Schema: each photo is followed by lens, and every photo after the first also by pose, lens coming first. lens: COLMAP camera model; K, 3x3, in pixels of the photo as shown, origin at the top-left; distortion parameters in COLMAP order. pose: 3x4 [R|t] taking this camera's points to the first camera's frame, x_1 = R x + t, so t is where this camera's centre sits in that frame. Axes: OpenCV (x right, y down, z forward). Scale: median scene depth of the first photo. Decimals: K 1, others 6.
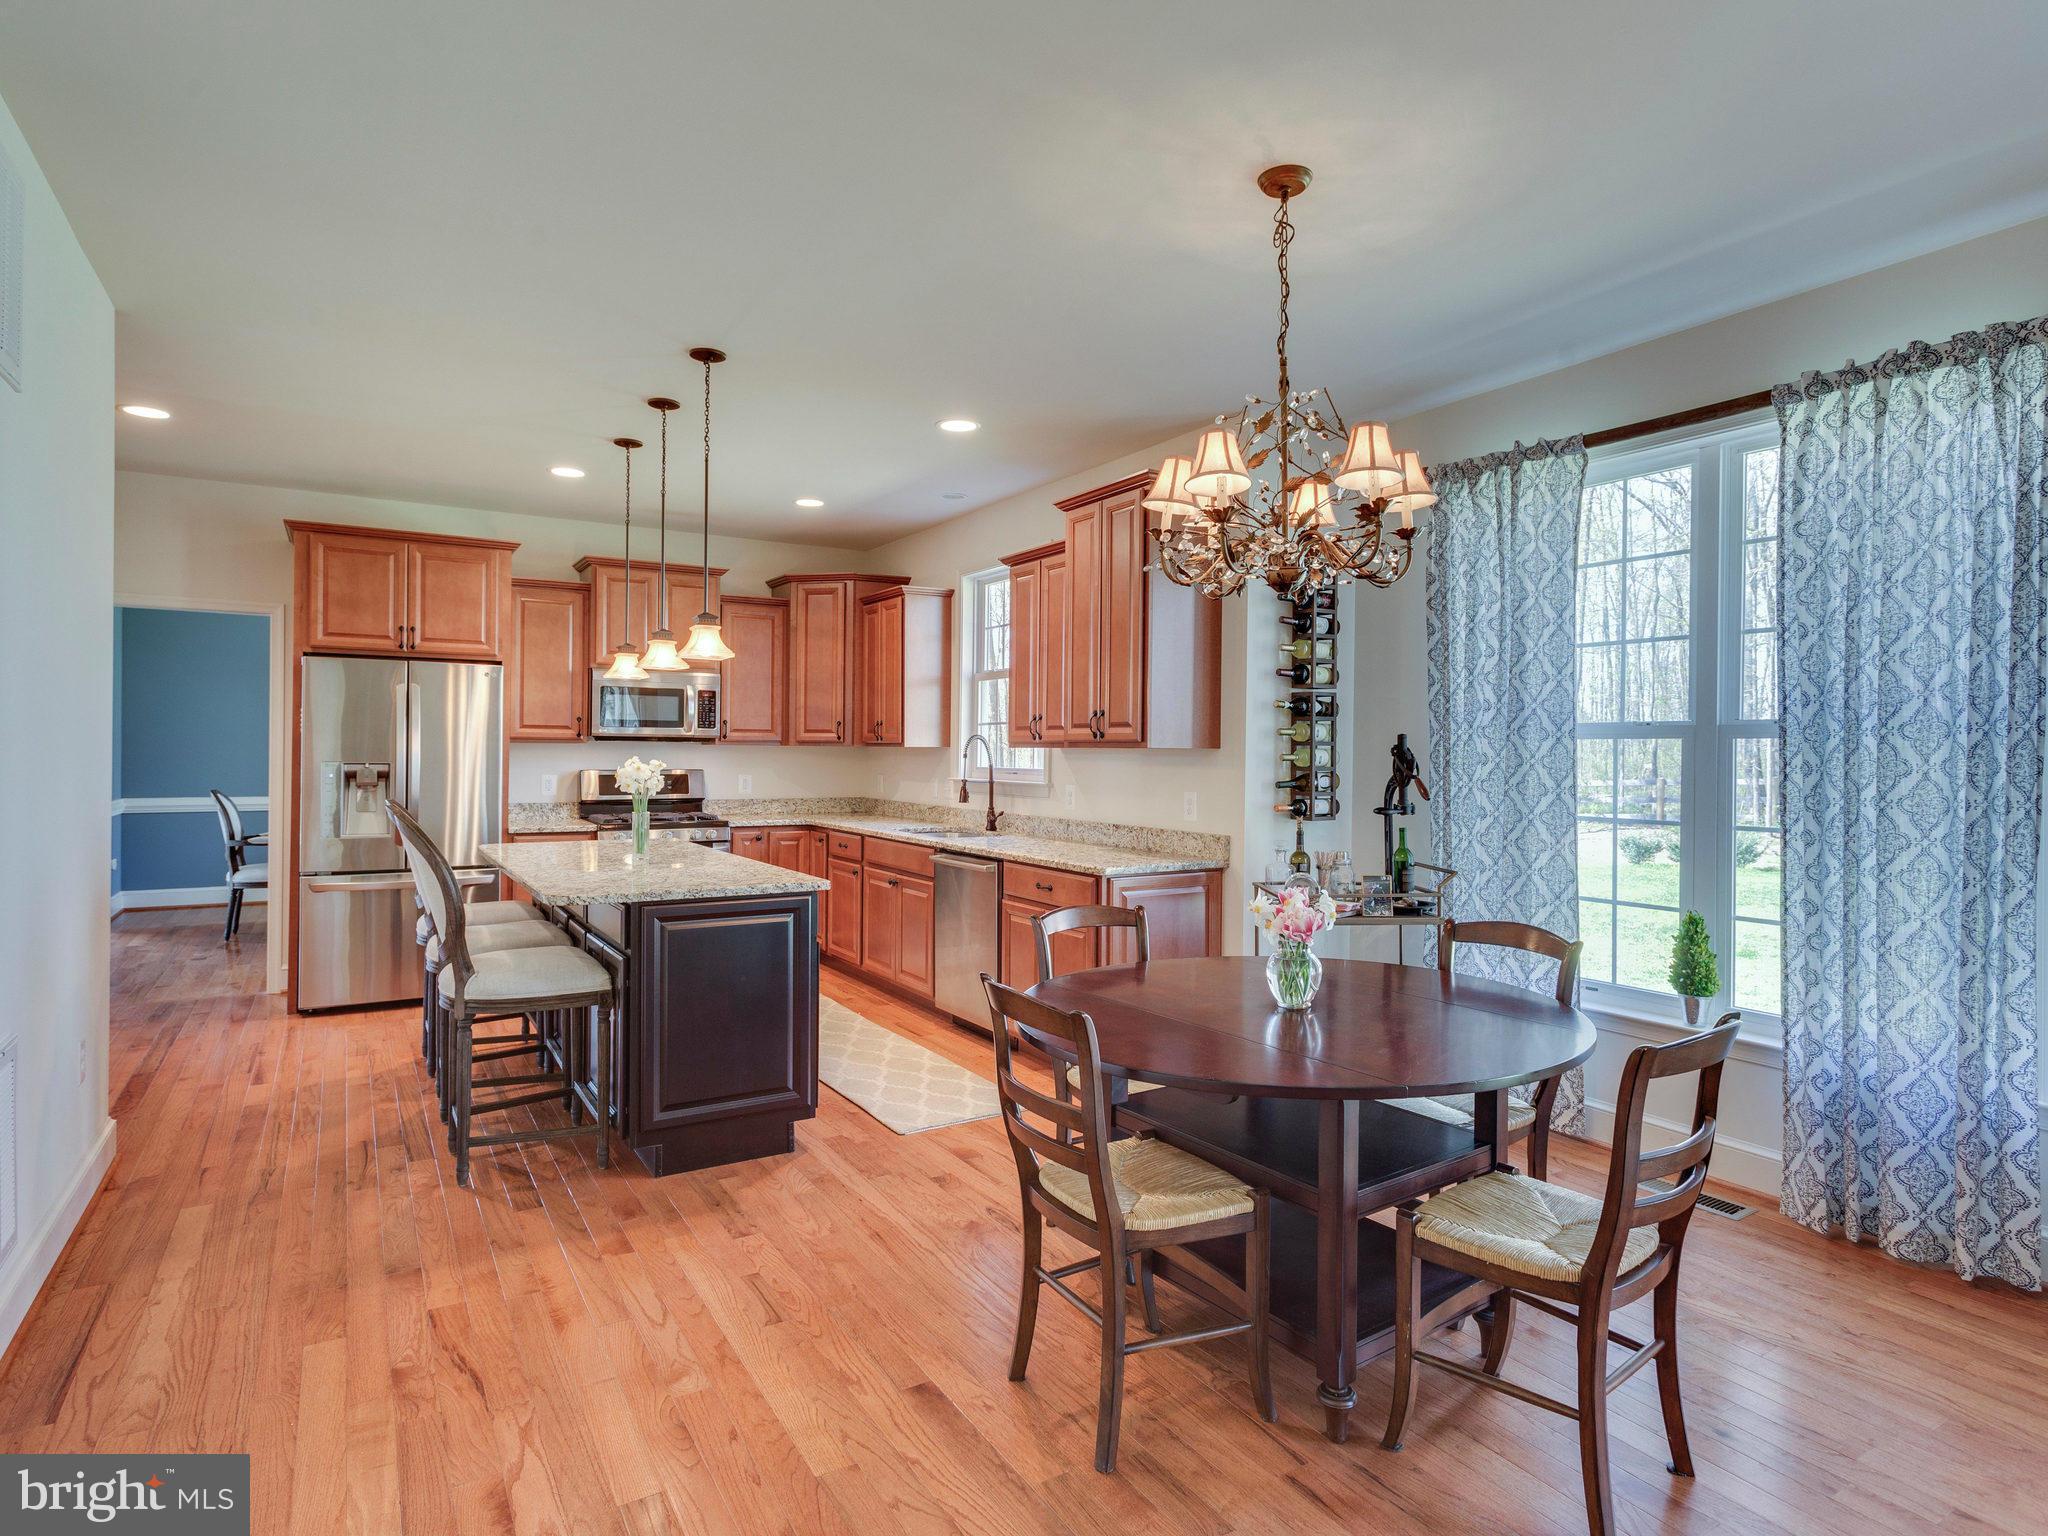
lens RADIAL K [[1131.0, 0, 1012.5], [0, 1131.0, 762.4], [0, 0, 1]] dist [-0.001078, 0.003907]
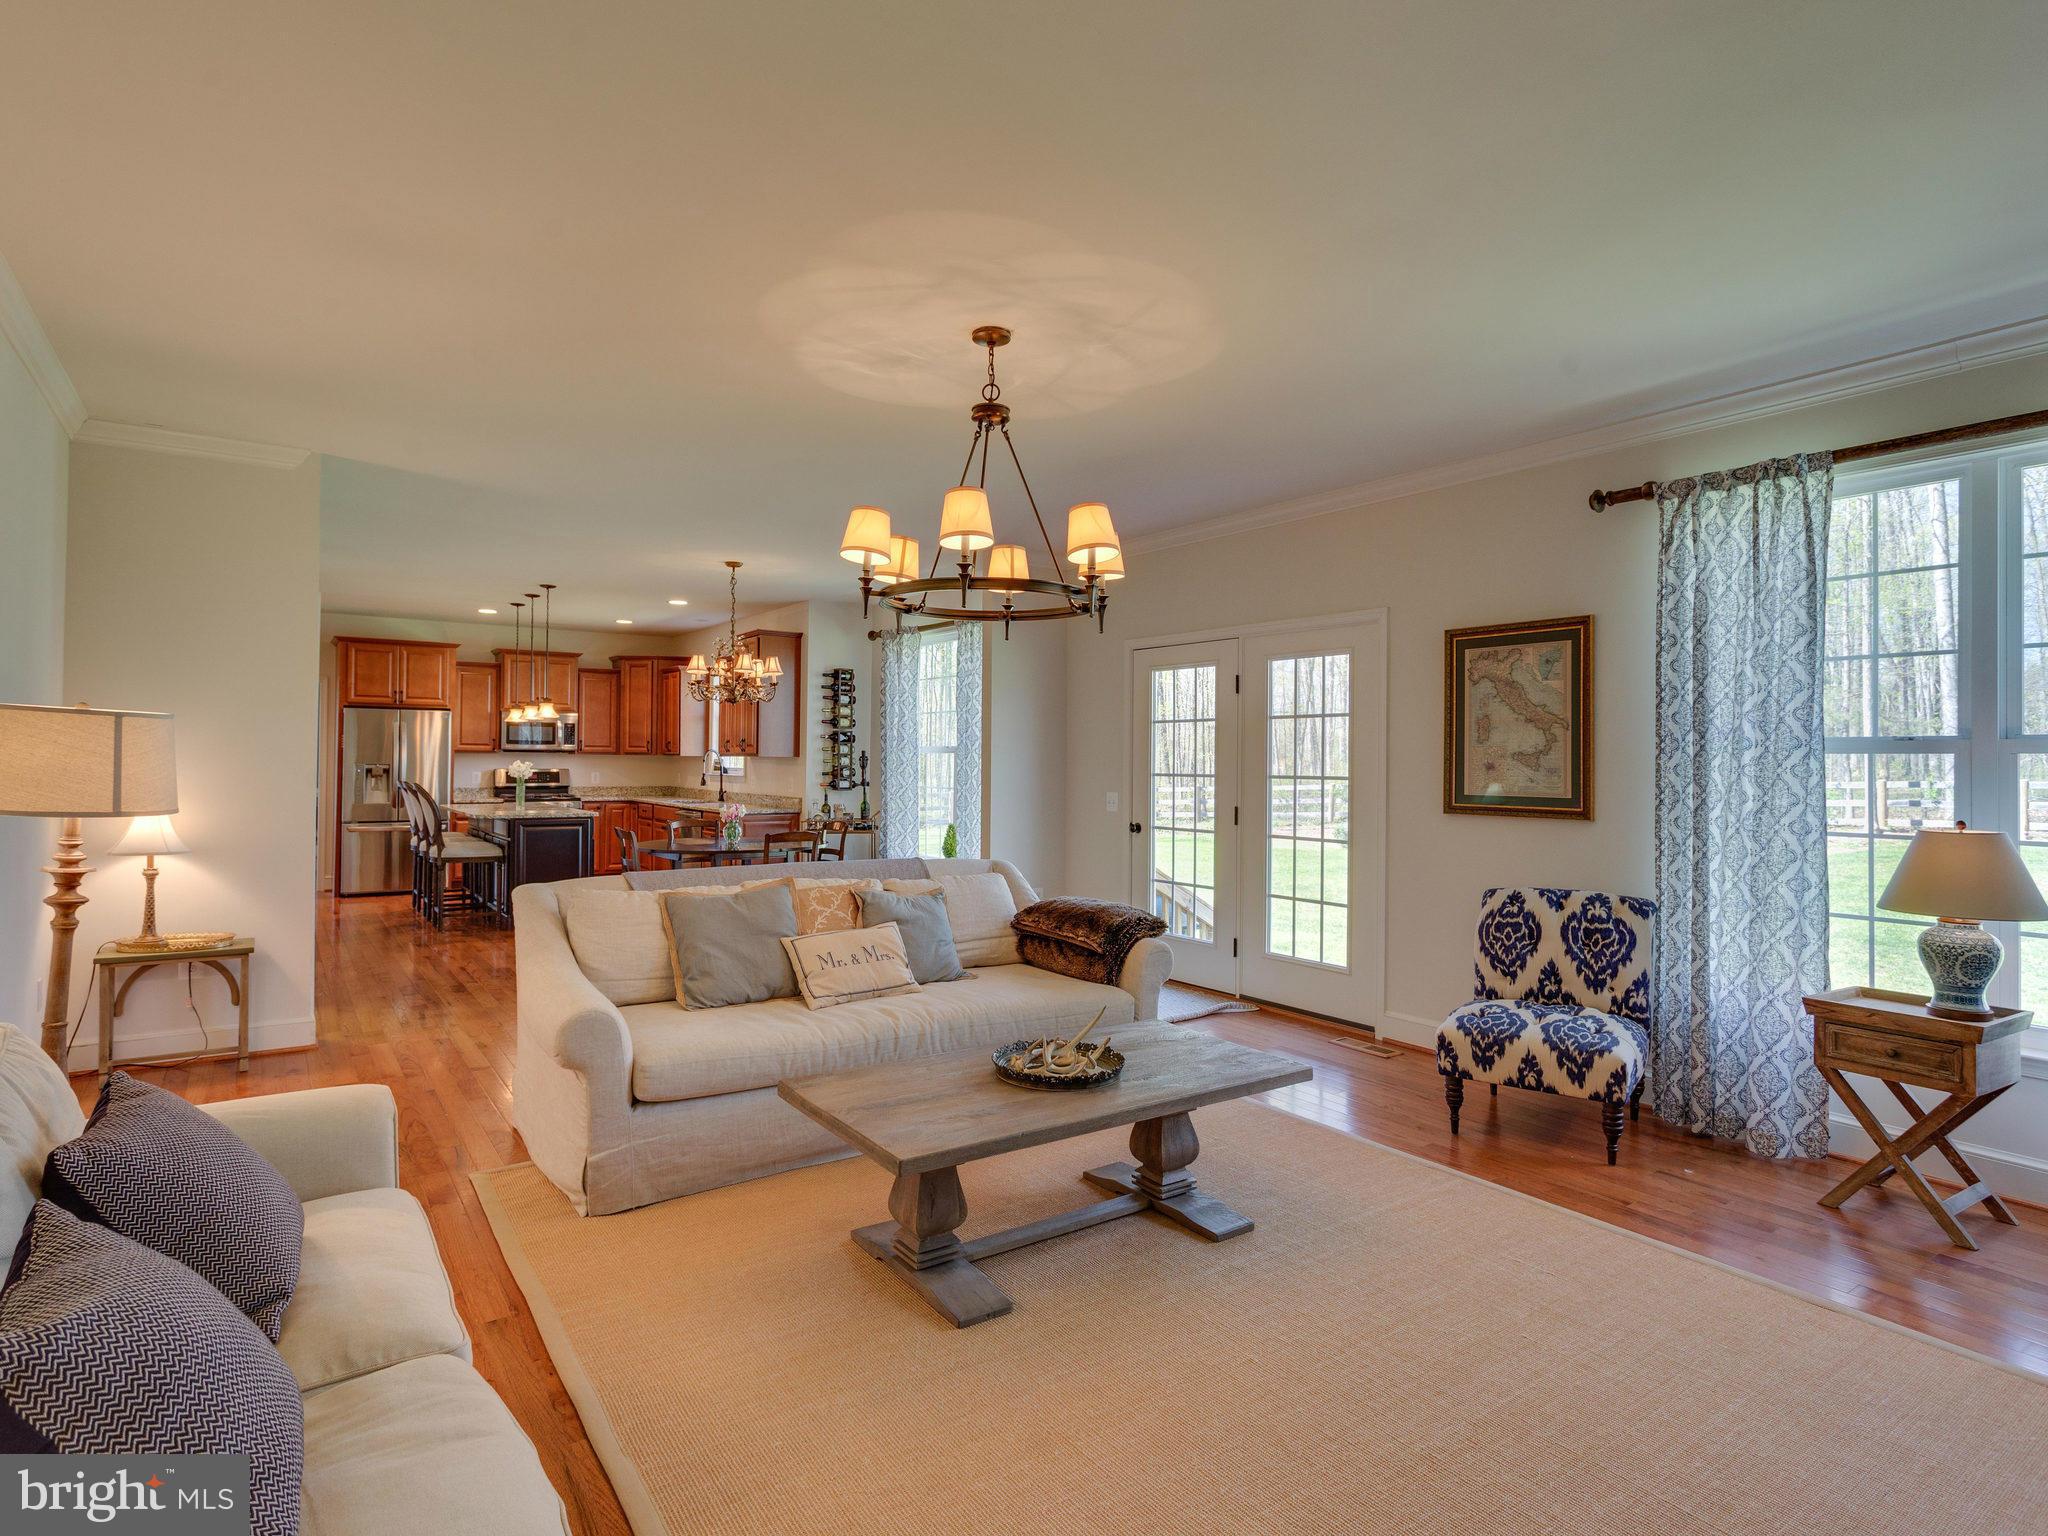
lens RADIAL K [[1131.0, 0, 1008.2], [0, 1131.0, 754.3], [0, 0, 1]] dist [-0.001078, 0.003907]
pose [[0.998695, 0.000842, 0.051074, 0.369839], [-0.000113, 0.999898, -0.014274, 0.010212], [-0.051081, 0.014250, 0.998593, -0.905674]]
